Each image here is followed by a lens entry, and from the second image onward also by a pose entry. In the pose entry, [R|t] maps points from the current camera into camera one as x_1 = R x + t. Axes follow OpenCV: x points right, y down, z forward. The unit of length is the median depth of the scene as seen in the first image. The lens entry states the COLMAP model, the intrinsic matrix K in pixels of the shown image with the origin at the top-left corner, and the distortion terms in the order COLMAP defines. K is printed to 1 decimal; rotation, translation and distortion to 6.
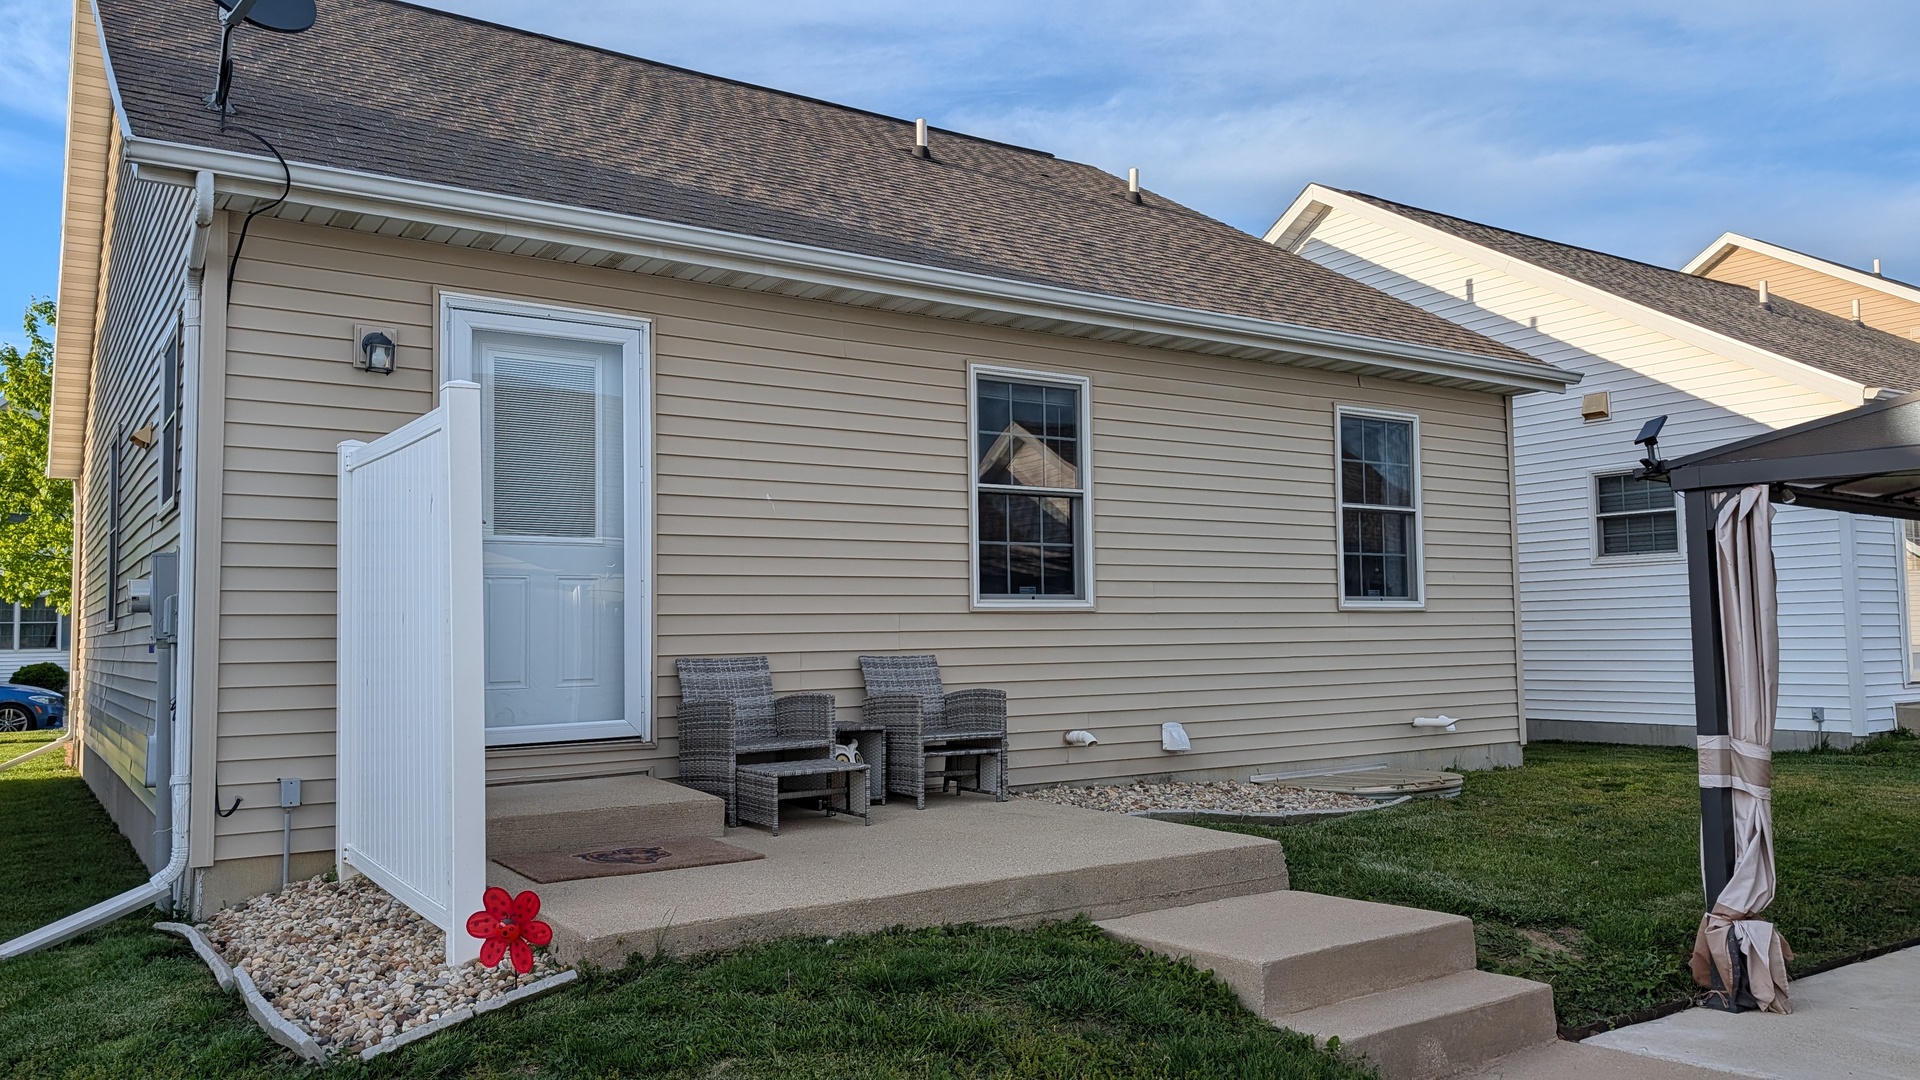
lens RADIAL K [[1377.9, 0, 953.4], [0, 1377.9, 534.1], [0, 0, 1]] dist [0.014402, 0.004663]
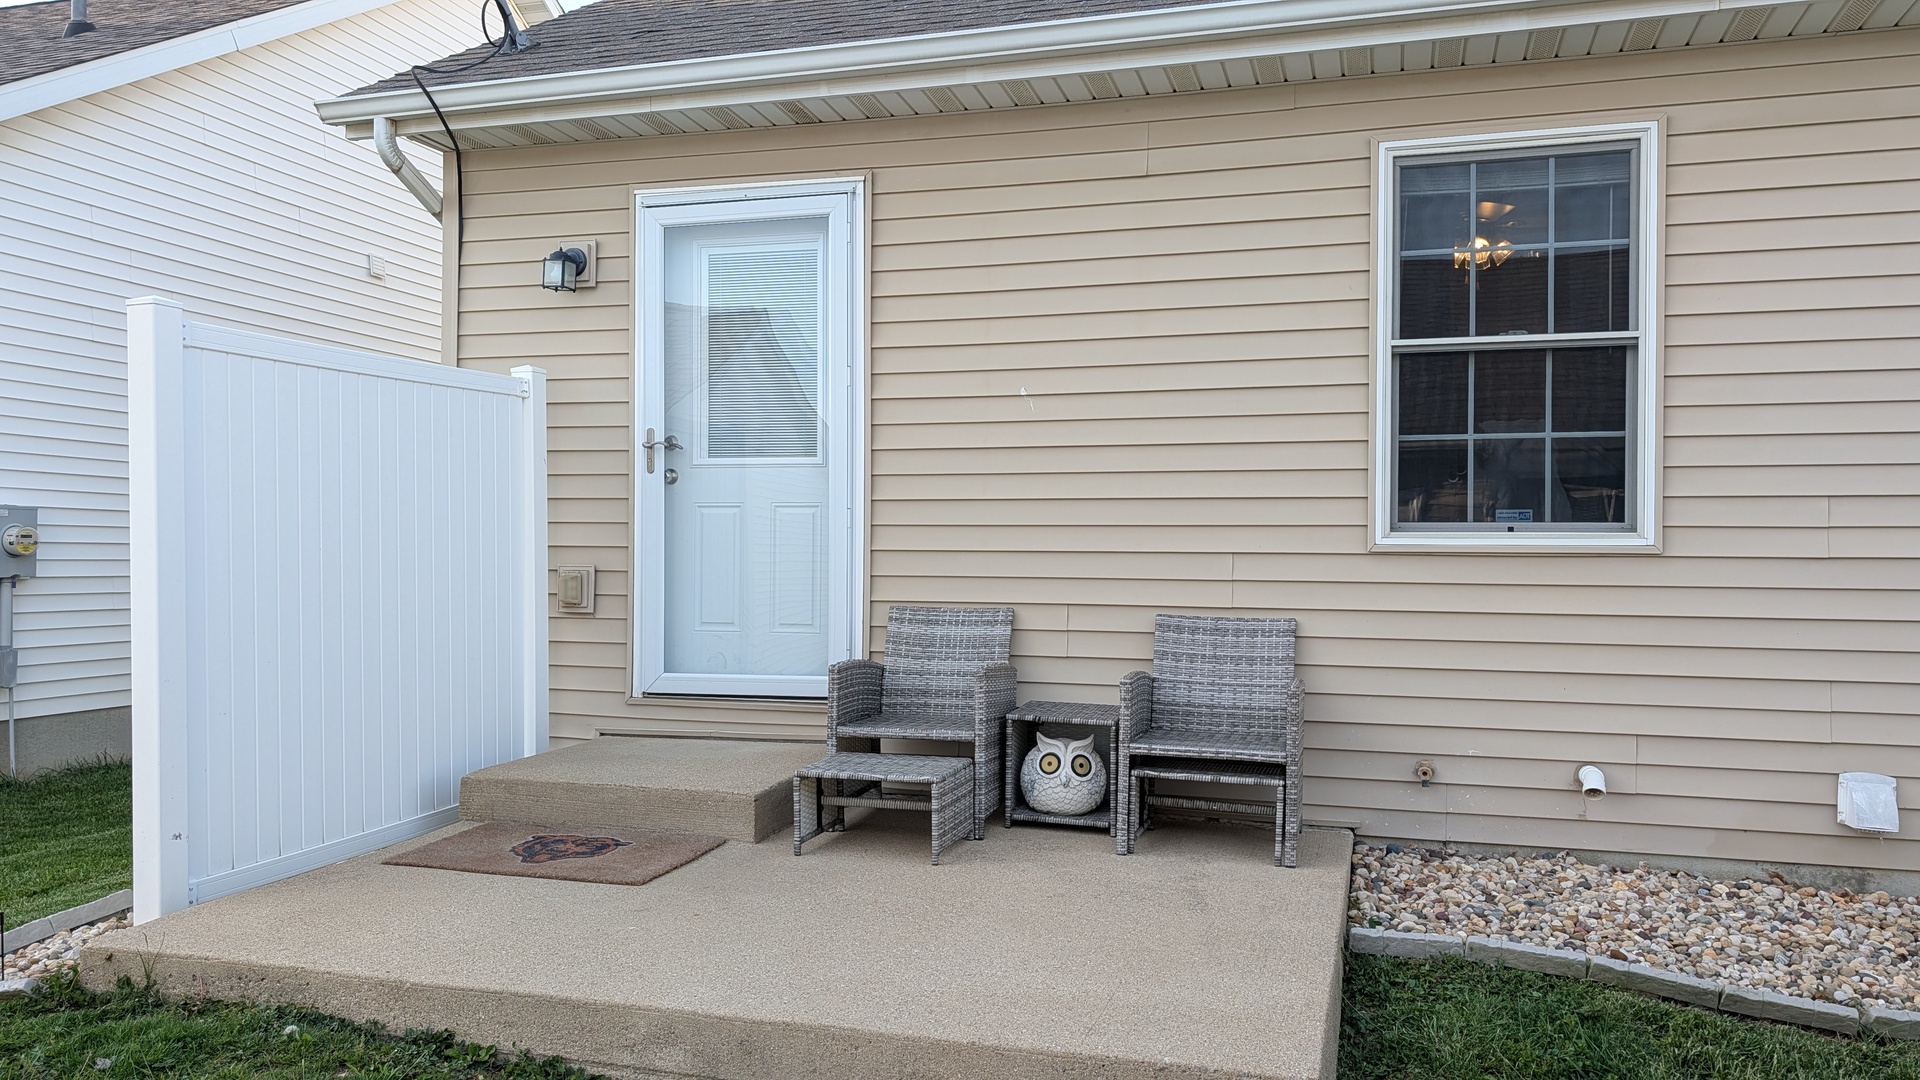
lens RADIAL K [[1398.6, 0, 944.0], [0, 1398.6, 546.4], [0, 0, 1]] dist [0.061920, -0.091473]
pose [[0.620929, 0.023620, -0.783510, 0.434483], [0.043175, 0.996998, 0.064272, 0.005790], [0.782676, -0.073737, 0.618046, 0.512659]]
